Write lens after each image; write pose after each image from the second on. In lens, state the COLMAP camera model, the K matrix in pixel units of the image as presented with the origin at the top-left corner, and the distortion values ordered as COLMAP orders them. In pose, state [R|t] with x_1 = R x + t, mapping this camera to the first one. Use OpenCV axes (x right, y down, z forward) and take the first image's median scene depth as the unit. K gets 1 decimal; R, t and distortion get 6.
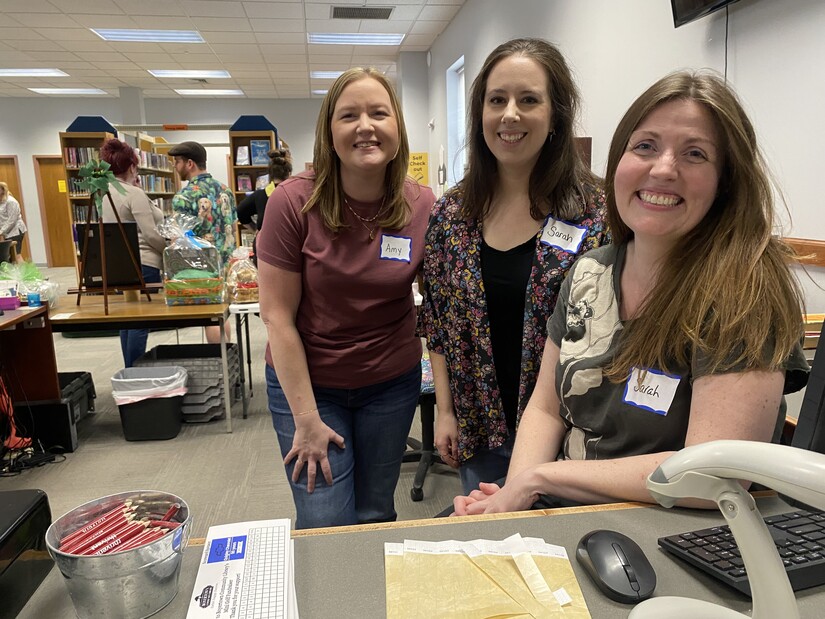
lens RADIAL K [[622.4, 0, 406.2], [0, 622.4, 312.2], [0, 0, 1]] dist [0.022371, -0.013761]
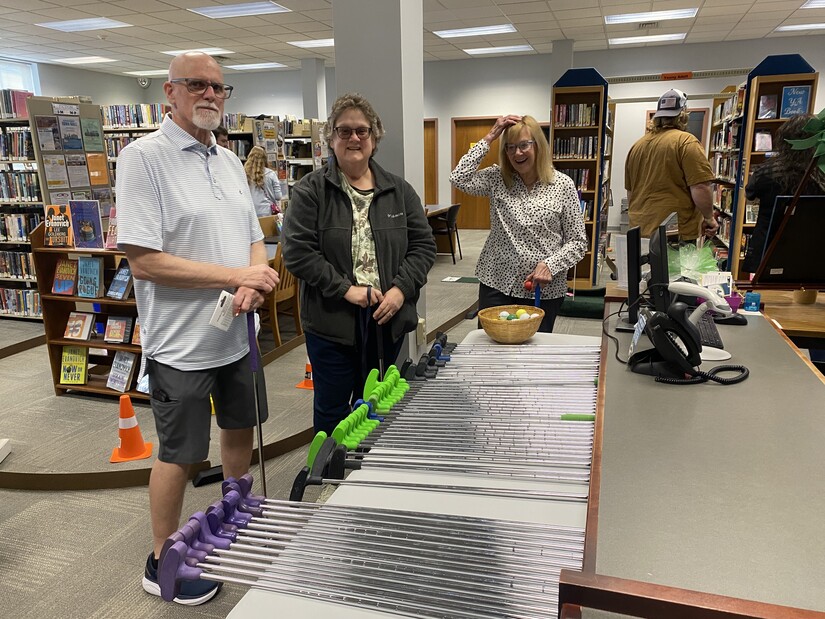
lens RADIAL K [[622.4, 0, 418.3], [0, 622.4, 310.7], [0, 0, 1]] dist [0.022371, -0.013761]
pose [[0.900375, 0.107139, -0.421718, -0.292043], [-0.083362, 0.993732, 0.074484, -0.013932], [0.427055, -0.031908, 0.903663, 0.074396]]
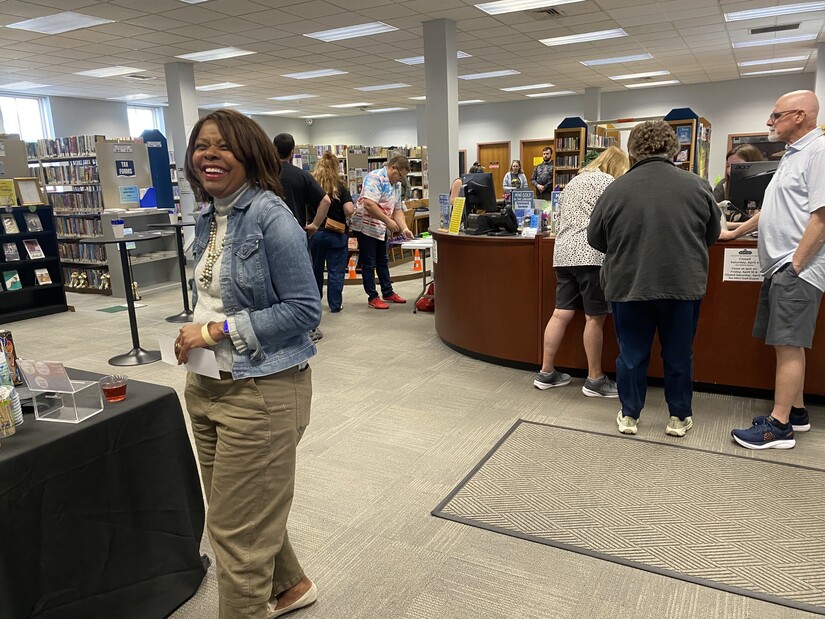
lens RADIAL K [[622.4, 0, 408.4], [0, 622.4, 312.4], [0, 0, 1]] dist [0.022371, -0.013761]
pose [[0.801171, 0.117753, -0.586736, 0.144639], [-0.089864, 0.993005, 0.076583, 0.091598], [0.591649, -0.008630, 0.806149, -0.511936]]
